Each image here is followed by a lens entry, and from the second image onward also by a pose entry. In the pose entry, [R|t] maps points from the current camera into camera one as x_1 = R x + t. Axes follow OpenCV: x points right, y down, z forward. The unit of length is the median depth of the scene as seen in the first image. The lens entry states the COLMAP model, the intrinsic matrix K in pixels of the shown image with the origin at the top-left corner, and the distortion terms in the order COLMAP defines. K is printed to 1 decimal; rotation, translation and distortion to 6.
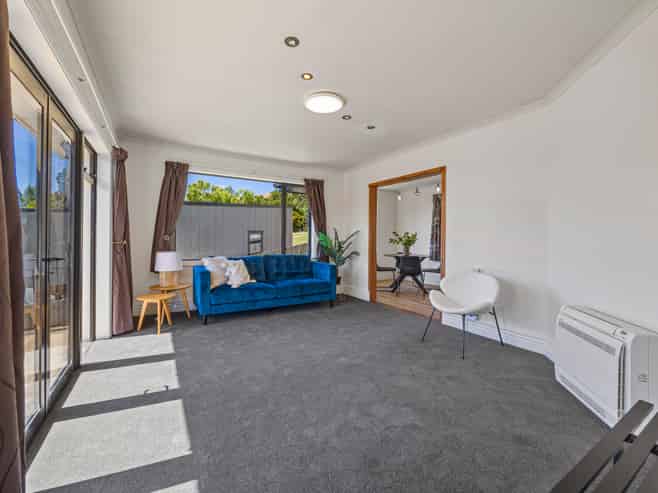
lens RADIAL K [[283.3, 0, 329.1], [0, 283.3, 240.0], [0, 0, 1]] dist [-0.000201, -0.000008]
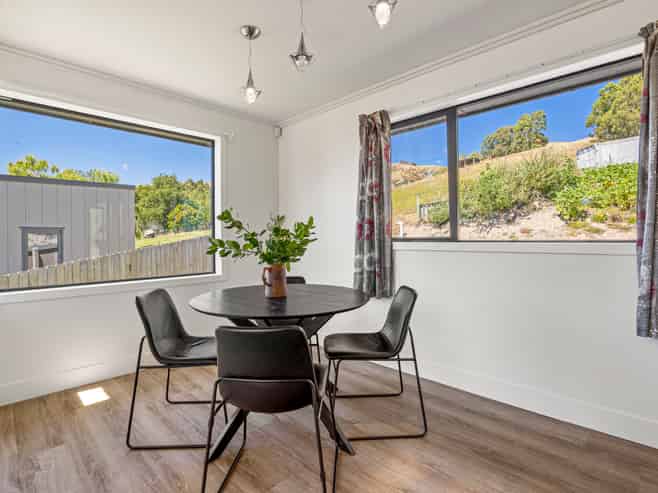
lens RADIAL K [[341.6, 0, 328.3], [0, 341.6, 242.3], [0, 0, 1]] dist [-0.002091, -0.000228]
pose [[0.966720, -0.023531, 0.254751, 0.217502], [0.021739, 0.999715, 0.009849, -0.002059], [-0.254911, -0.003983, 0.966956, 0.599657]]
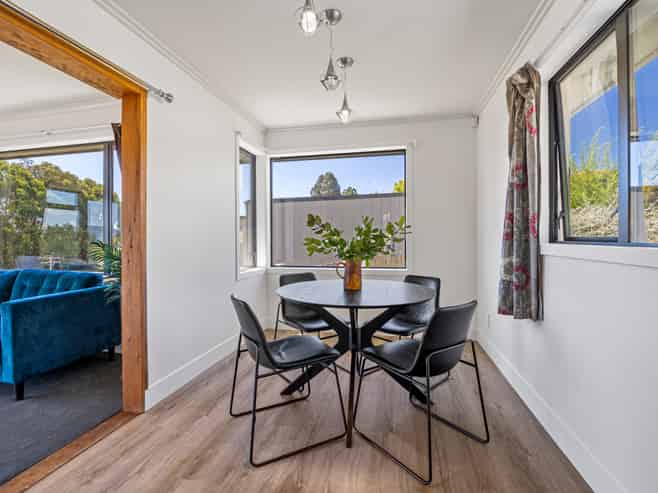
lens RADIAL K [[324.5, 0, 329.0], [0, 324.5, 246.5], [0, 0, 1]] dist [-0.000499, 0.000000]
pose [[0.724126, 0.005390, -0.689647, 0.461152], [0.007676, 0.999845, 0.015874, 0.000007], [0.689625, -0.016788, 0.723972, 0.652833]]
